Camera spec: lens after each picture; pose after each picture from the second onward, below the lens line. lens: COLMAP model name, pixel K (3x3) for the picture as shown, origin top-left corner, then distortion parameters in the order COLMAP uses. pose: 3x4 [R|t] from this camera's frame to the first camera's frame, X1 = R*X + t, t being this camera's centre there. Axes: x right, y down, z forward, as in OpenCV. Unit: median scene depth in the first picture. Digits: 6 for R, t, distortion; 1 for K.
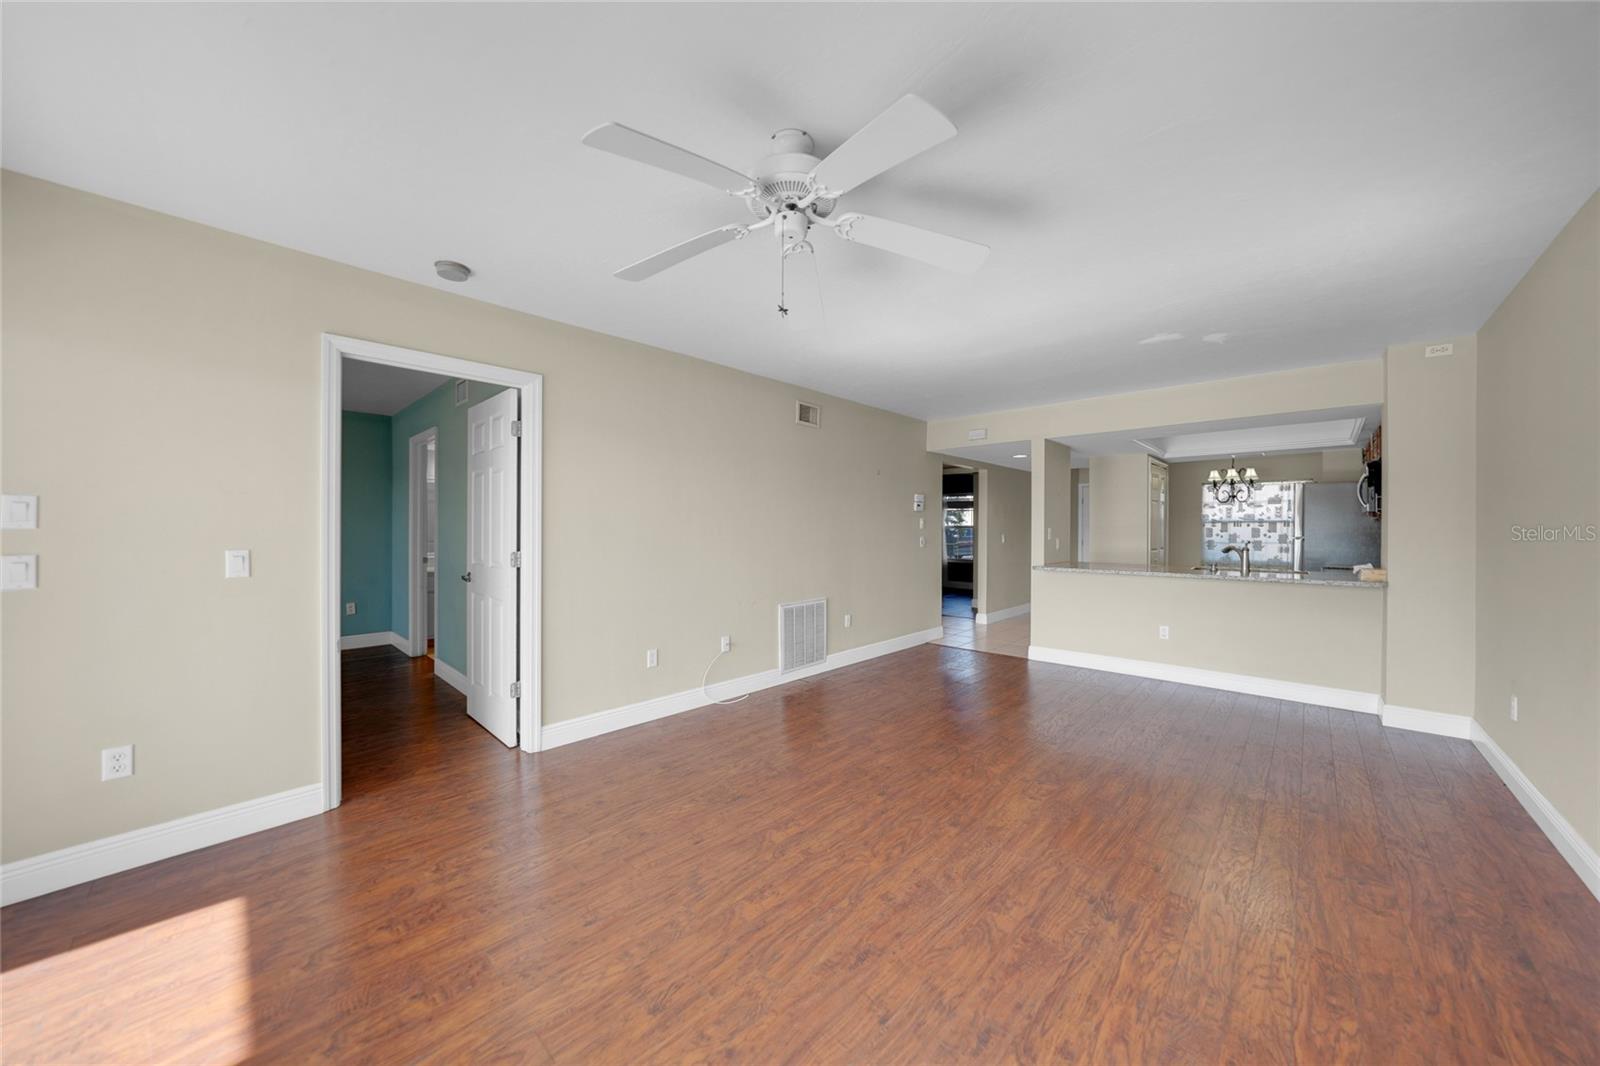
lens RADIAL K [[542.4, 0, 800.0], [0, 542.4, 533.0], [0, 0, 1]] dist [0.000533, 0.000138]
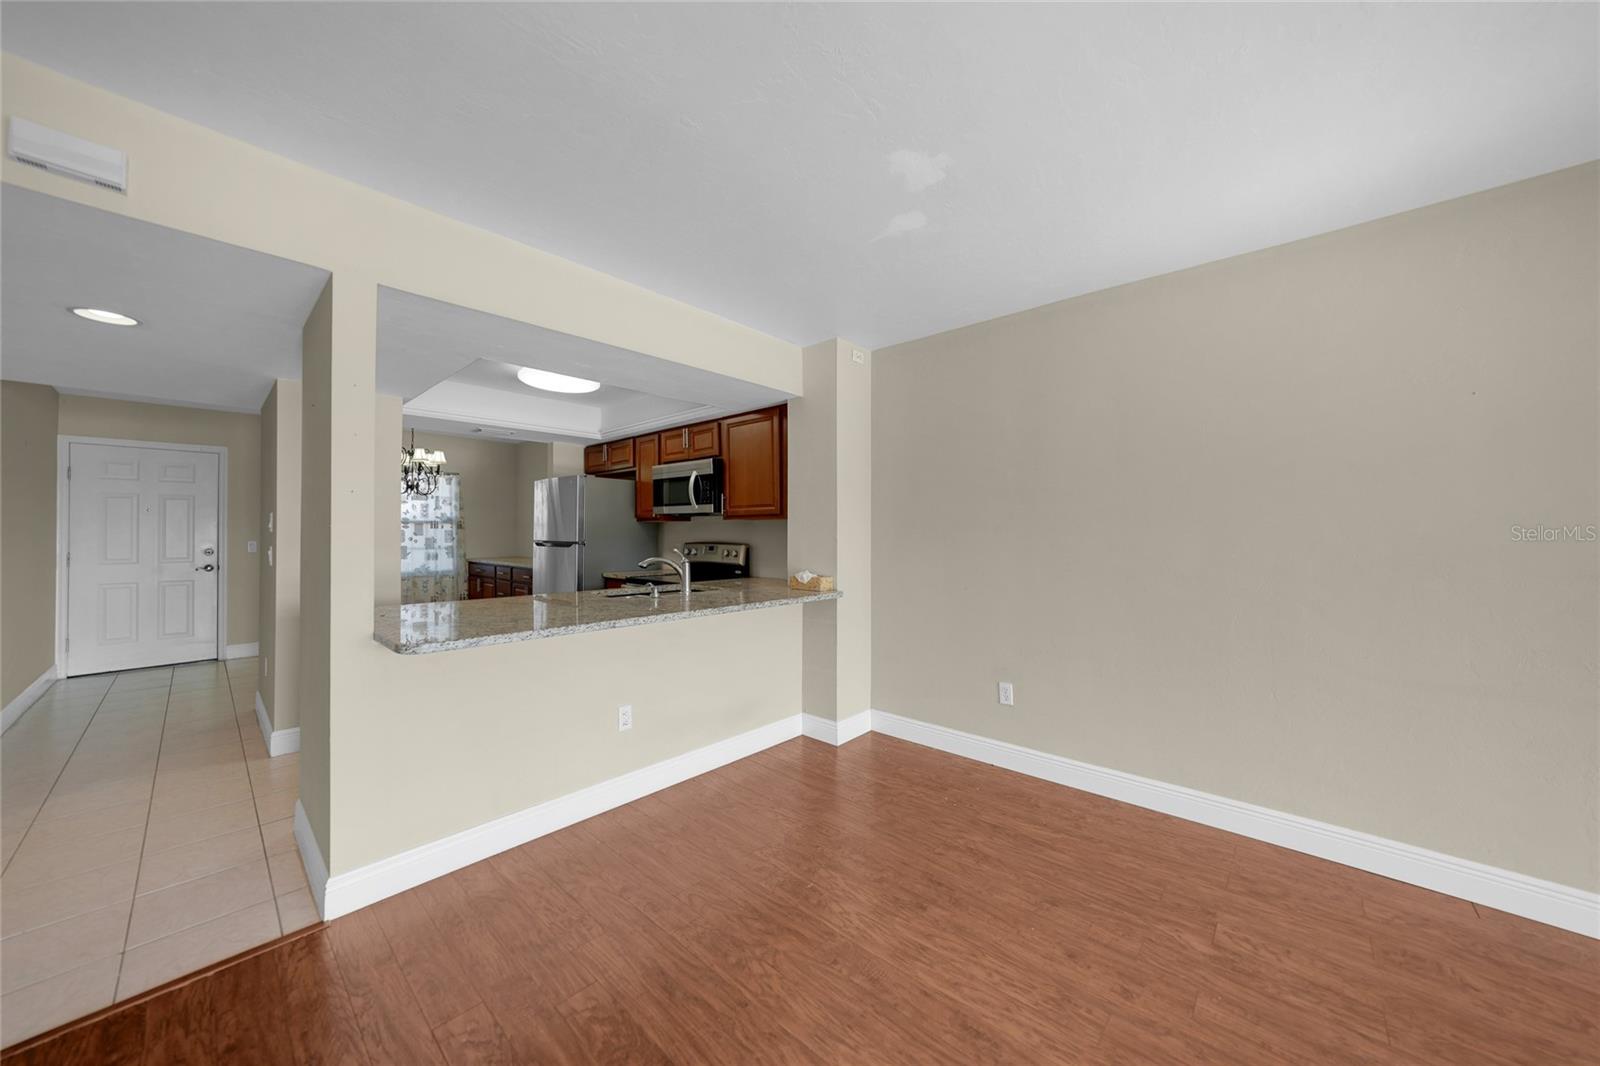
lens RADIAL K [[558.6, 0, 784.5], [0, 558.6, 534.4], [0, 0, 1]] dist [-0.000874, -0.000008]
pose [[0.010716, -0.009789, 0.999895, 0.057531], [0.008178, 0.999920, 0.009701, -0.007148], [-0.999909, 0.008073, 0.010795, 0.511039]]
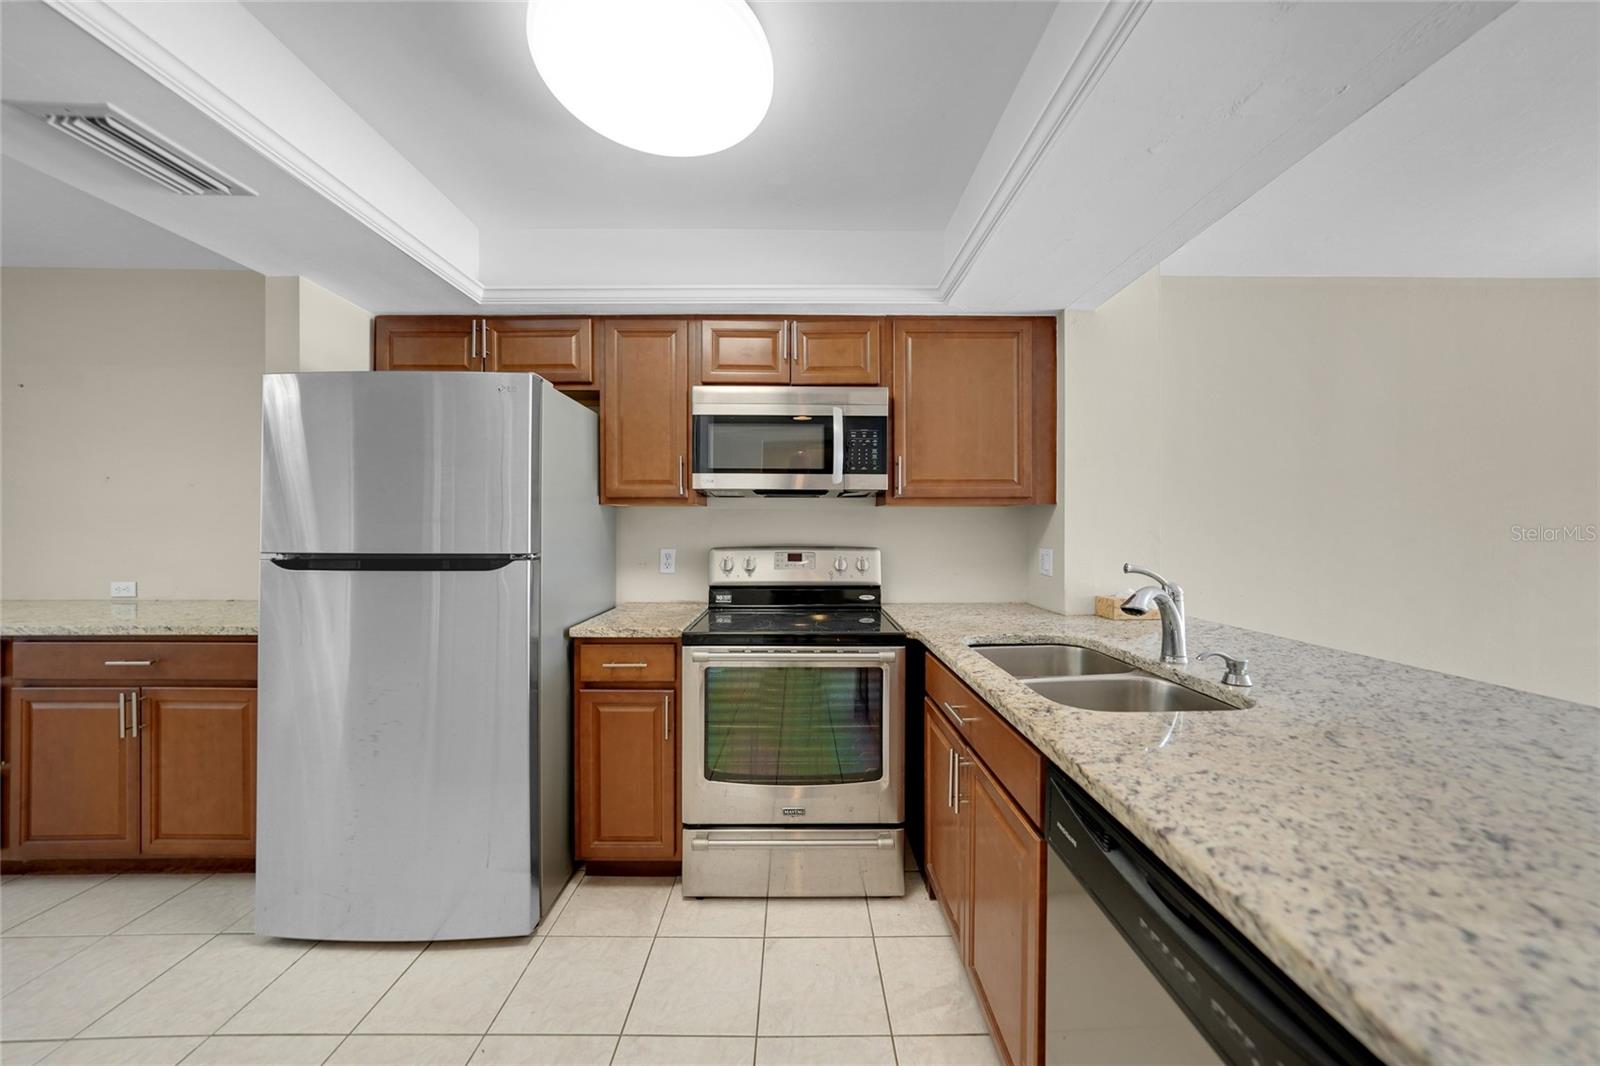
lens RADIAL K [[542.4, 0, 800.0], [0, 542.4, 533.0], [0, 0, 1]] dist [0.000533, 0.000138]
pose [[-0.687994, -0.007182, 0.725681, 0.289817], [0.003129, 0.999912, 0.012863, -0.006024], [-0.725710, 0.011120, -0.687911, 0.699803]]
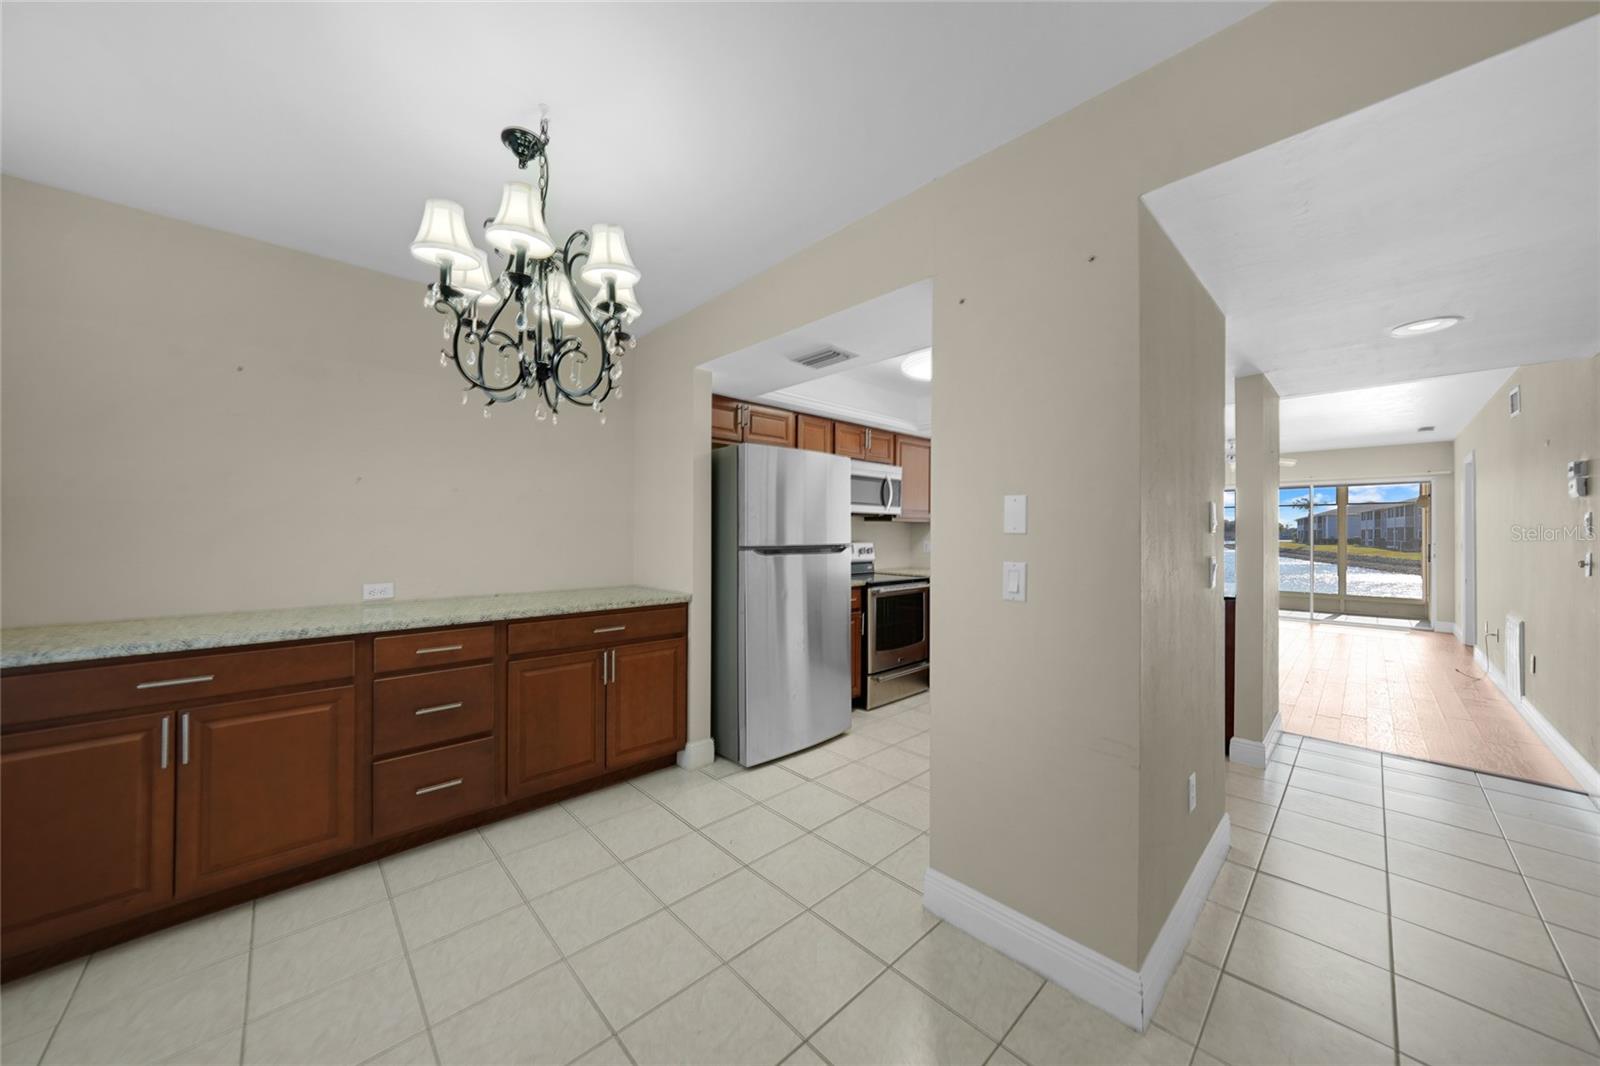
lens RADIAL K [[542.4, 0, 800.0], [0, 542.4, 533.0], [0, 0, 1]] dist [0.000533, 0.000138]
pose [[-0.998289, -0.007523, 0.057992, 0.447065], [-0.006983, 0.999930, 0.009513, -0.007977], [-0.058059, 0.009092, -0.998272, 0.941020]]
